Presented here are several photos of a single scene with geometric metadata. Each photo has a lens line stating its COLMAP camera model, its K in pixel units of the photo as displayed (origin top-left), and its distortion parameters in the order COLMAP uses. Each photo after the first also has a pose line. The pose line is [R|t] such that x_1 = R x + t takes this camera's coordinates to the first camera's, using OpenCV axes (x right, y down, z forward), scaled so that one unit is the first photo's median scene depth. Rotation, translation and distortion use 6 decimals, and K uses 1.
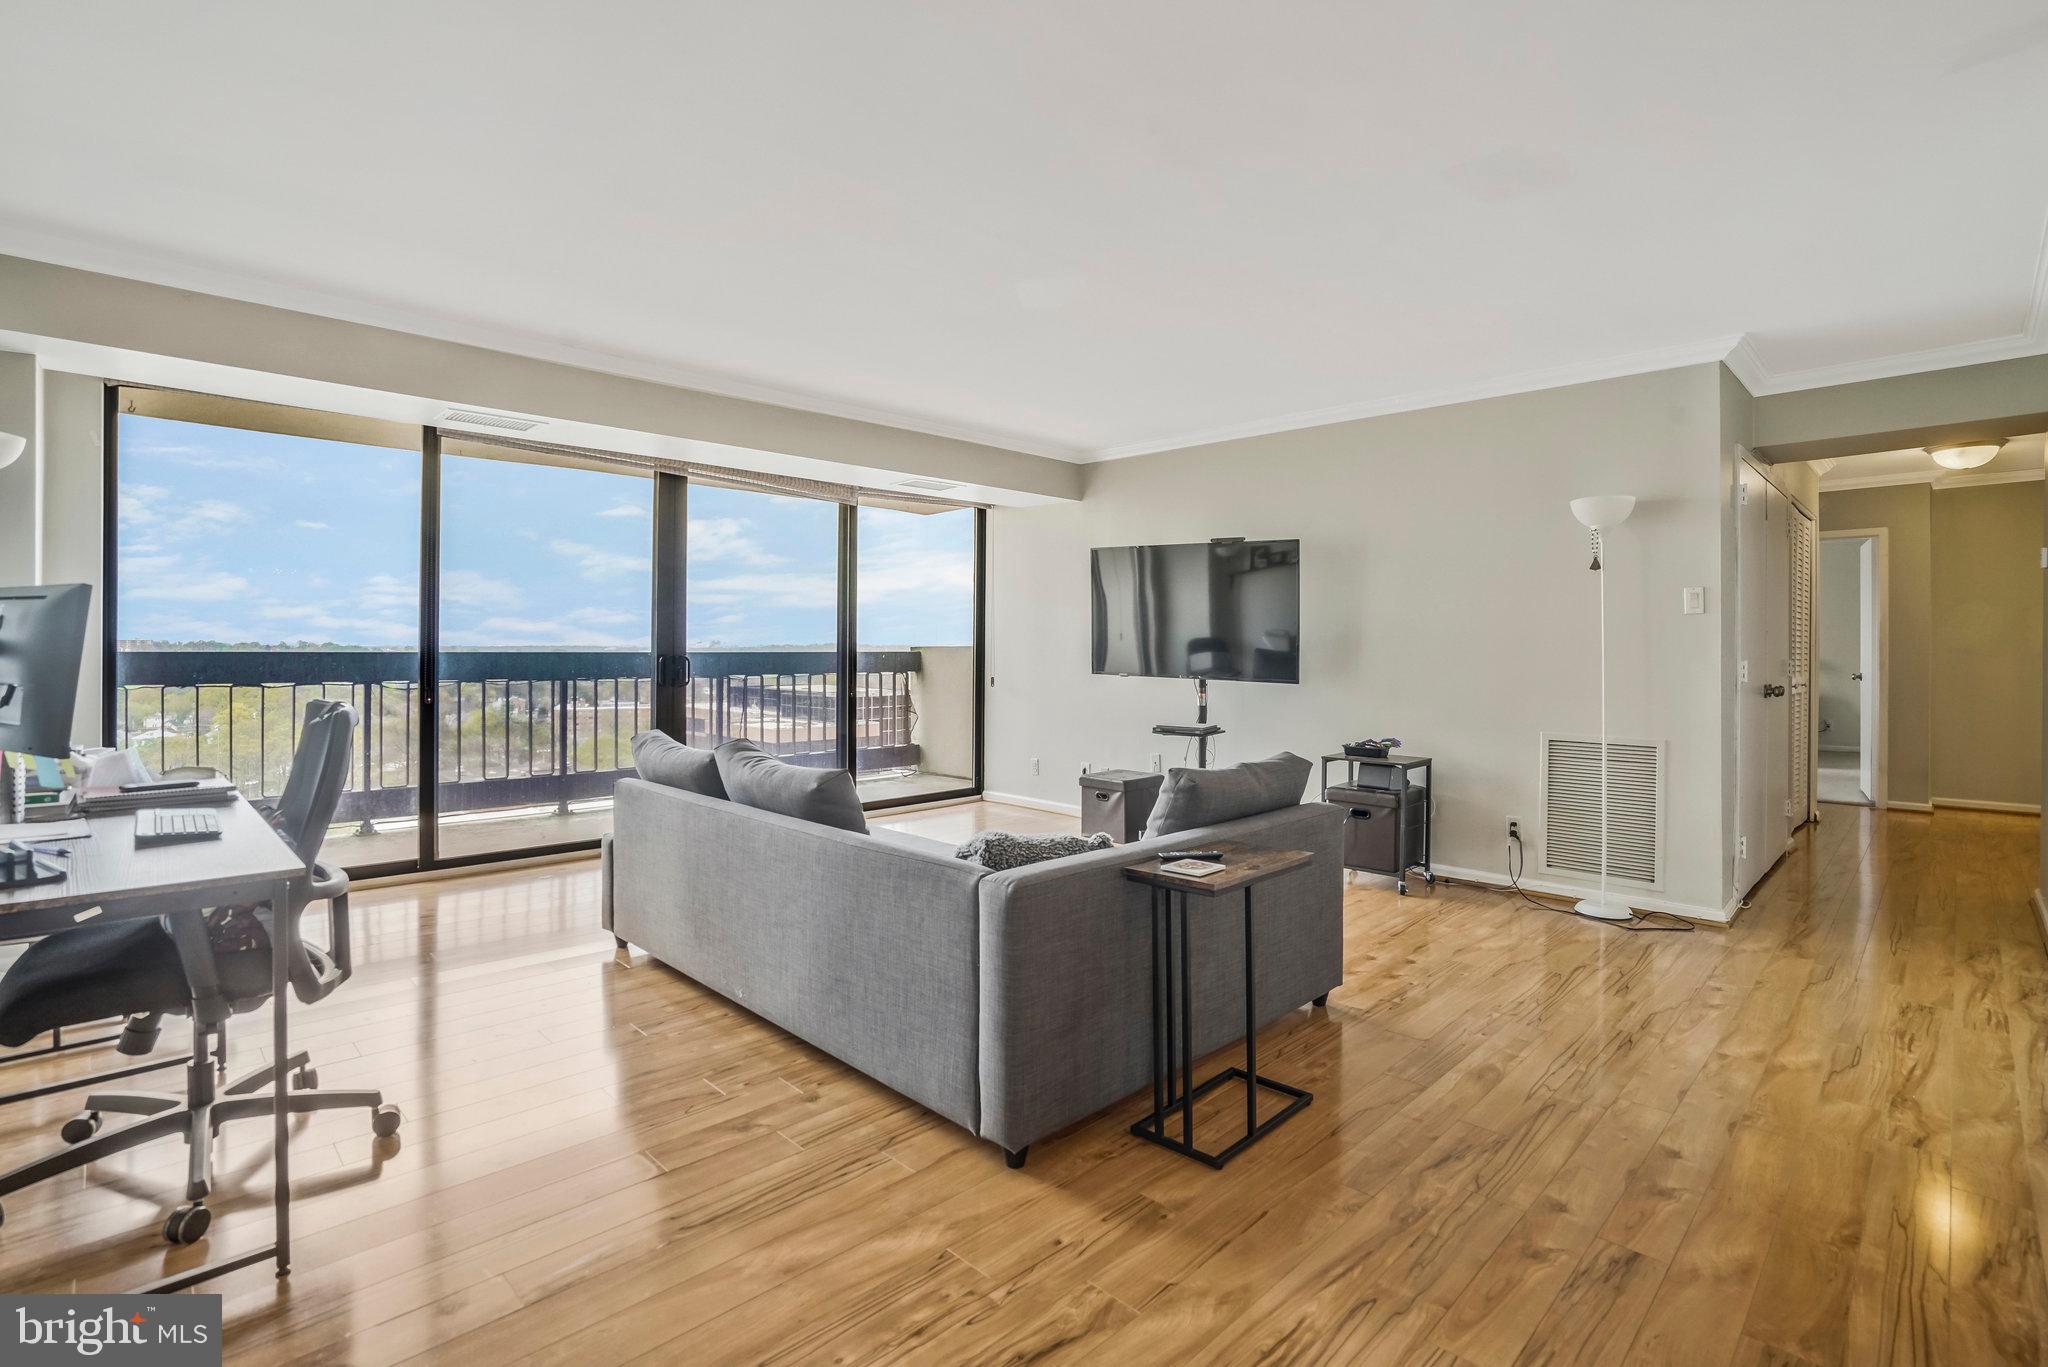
lens RADIAL K [[943.8, 0, 1024.6], [0, 943.8, 651.2], [0, 0, 1]] dist [-0.009160, -0.000260]
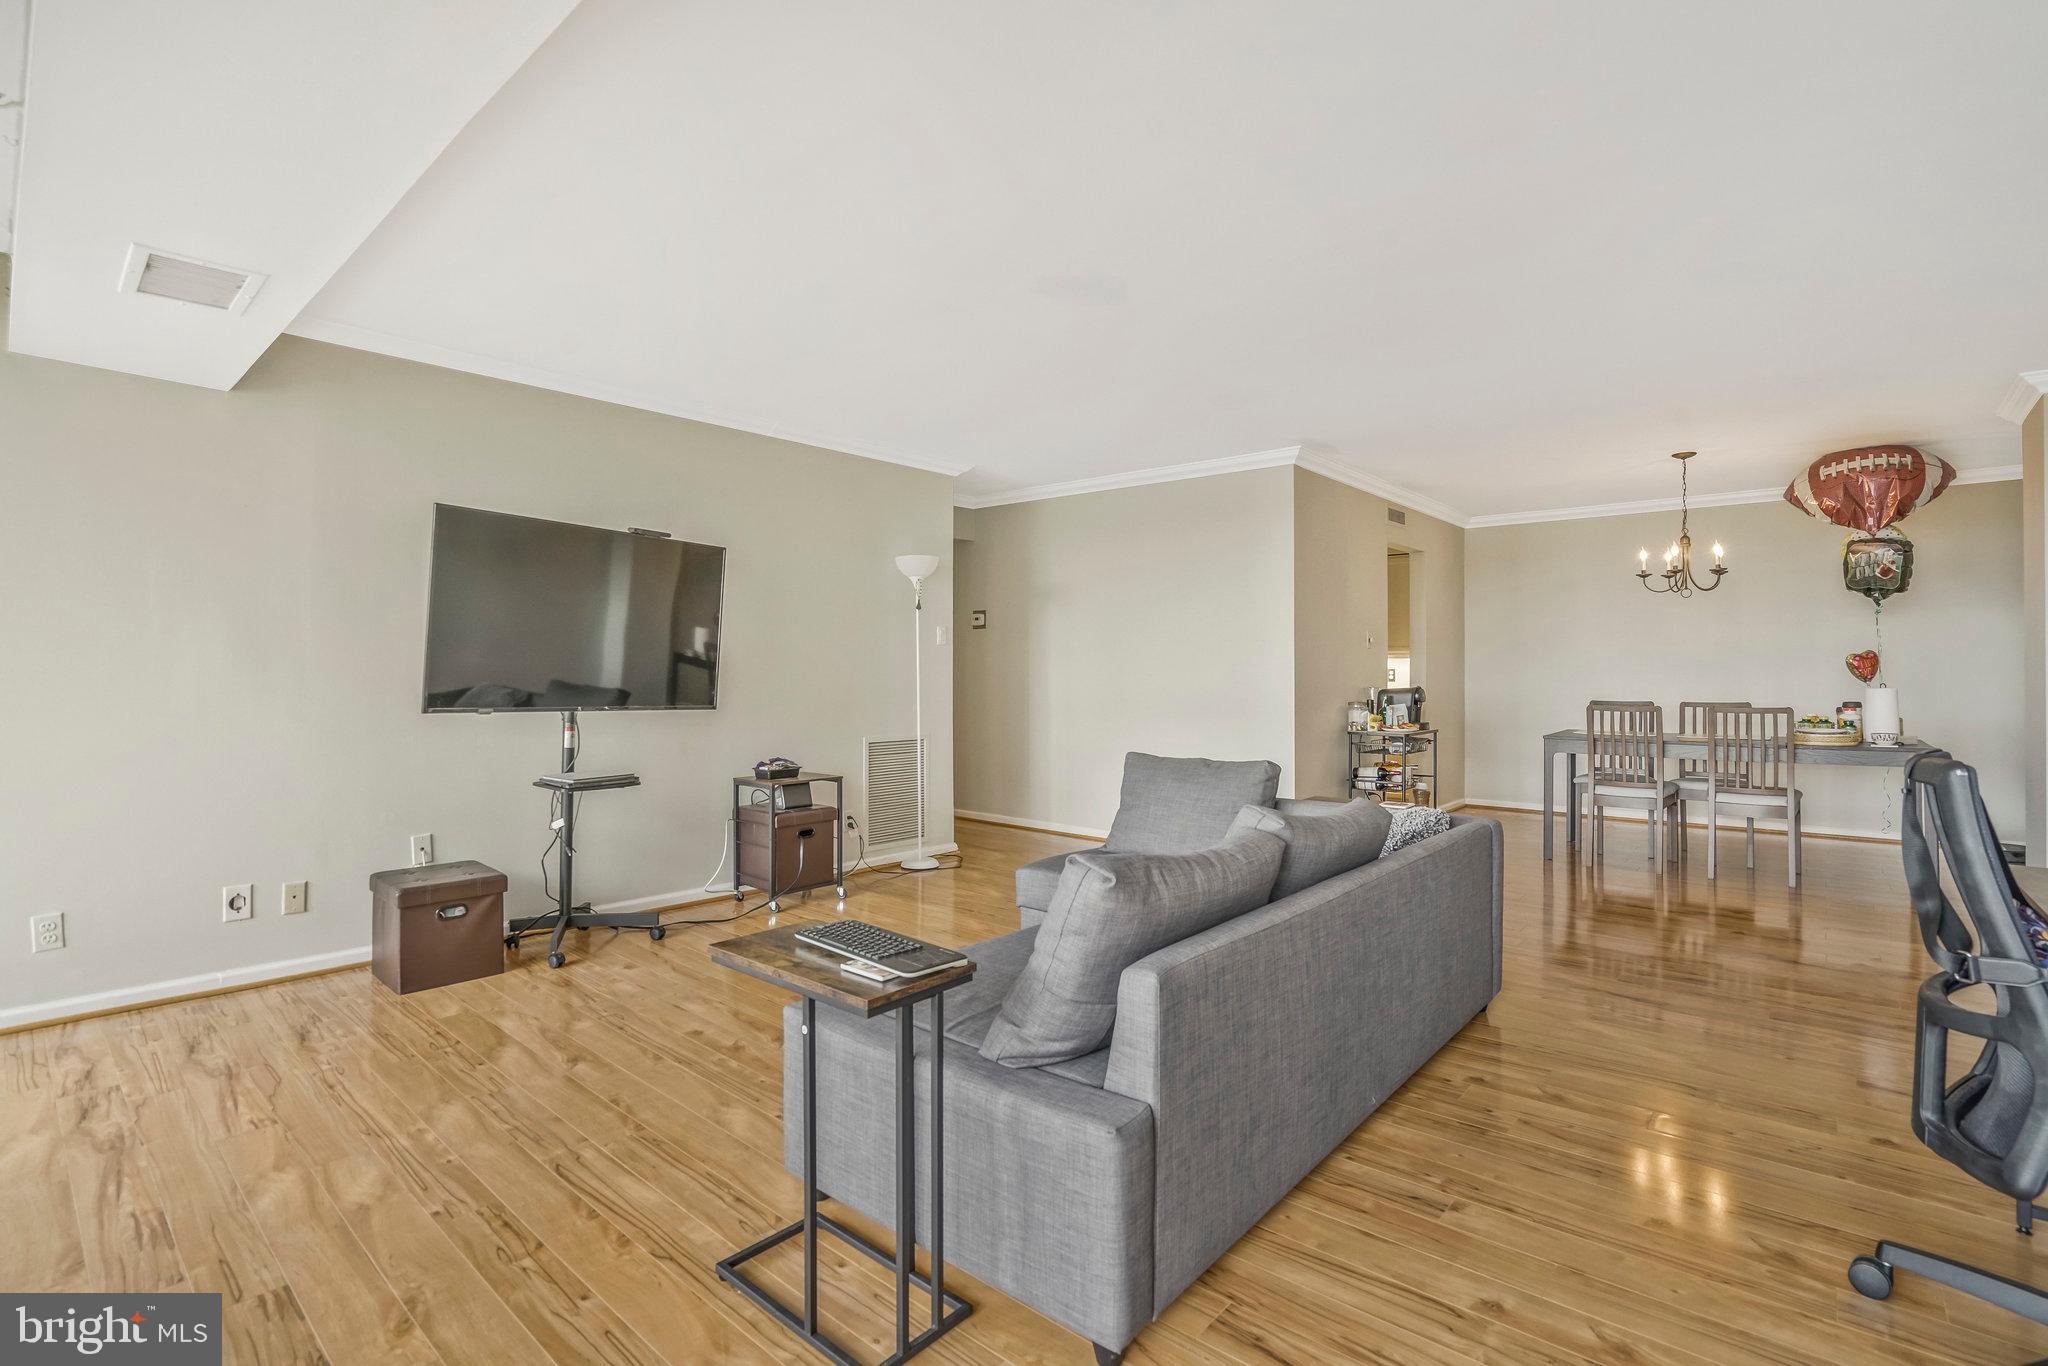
lens RADIAL K [[943.8, 0, 1024.6], [0, 943.8, 650.7], [0, 0, 1]] dist [-0.009160, -0.000260]
pose [[-0.070128, 0.014190, 0.997437, -0.559567], [-0.000734, 0.999898, -0.014276, -0.006791], [-0.997538, -0.001733, -0.070111, 0.691749]]
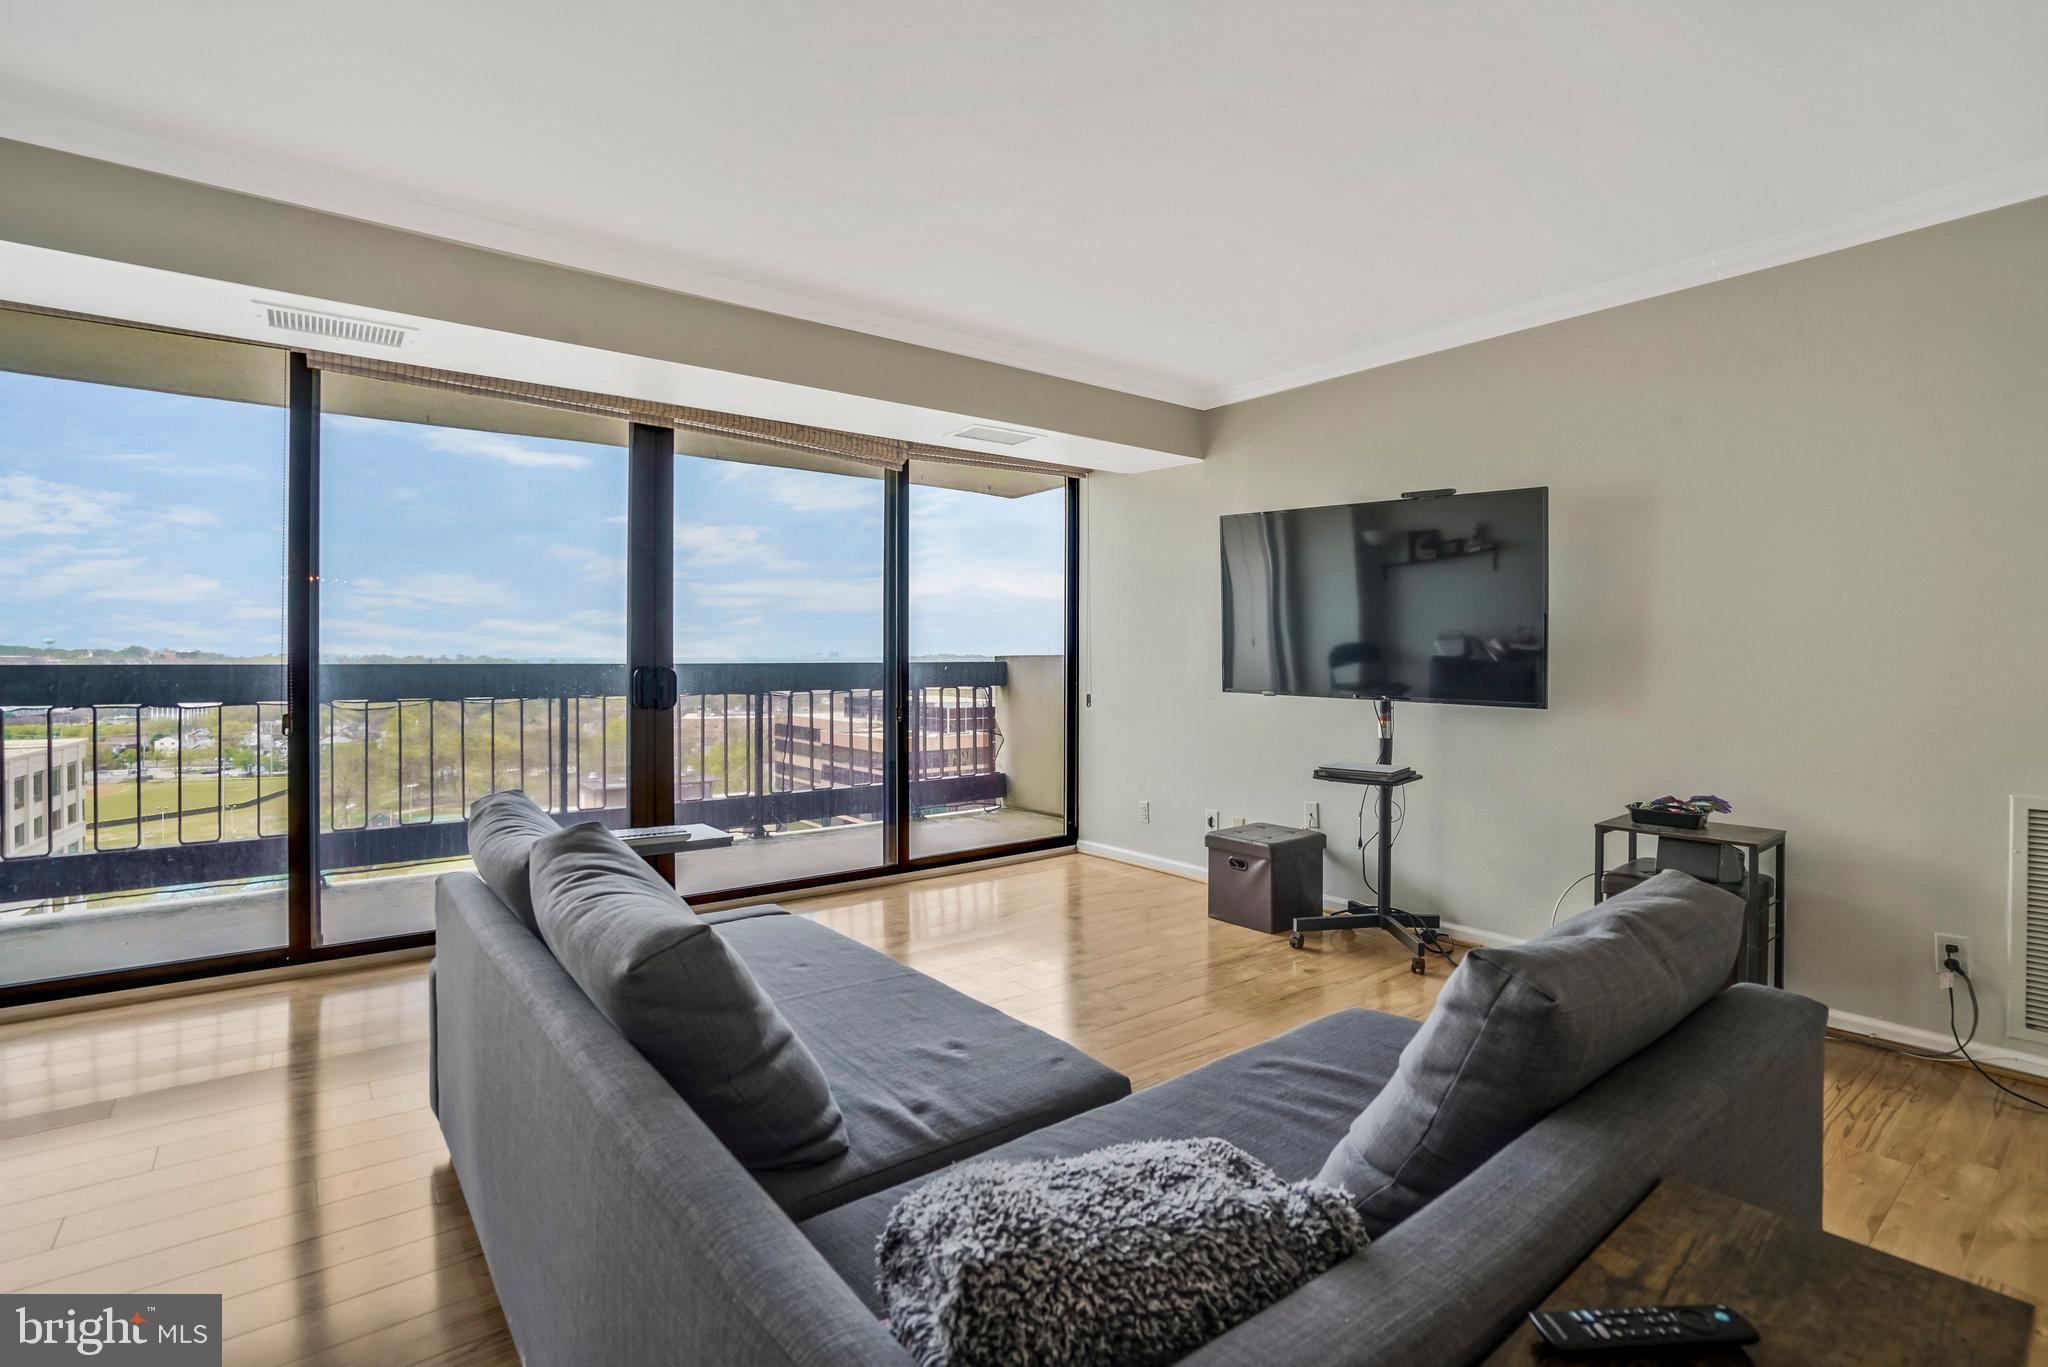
lens RADIAL K [[943.8, 0, 1024.6], [0, 943.8, 651.2], [0, 0, 1]] dist [-0.009160, -0.000260]
pose [[0.992910, -0.003109, -0.118825, 0.007613], [0.001589, 0.999916, -0.012885, 0.002227], [0.118856, 0.012604, 0.992832, 0.278185]]
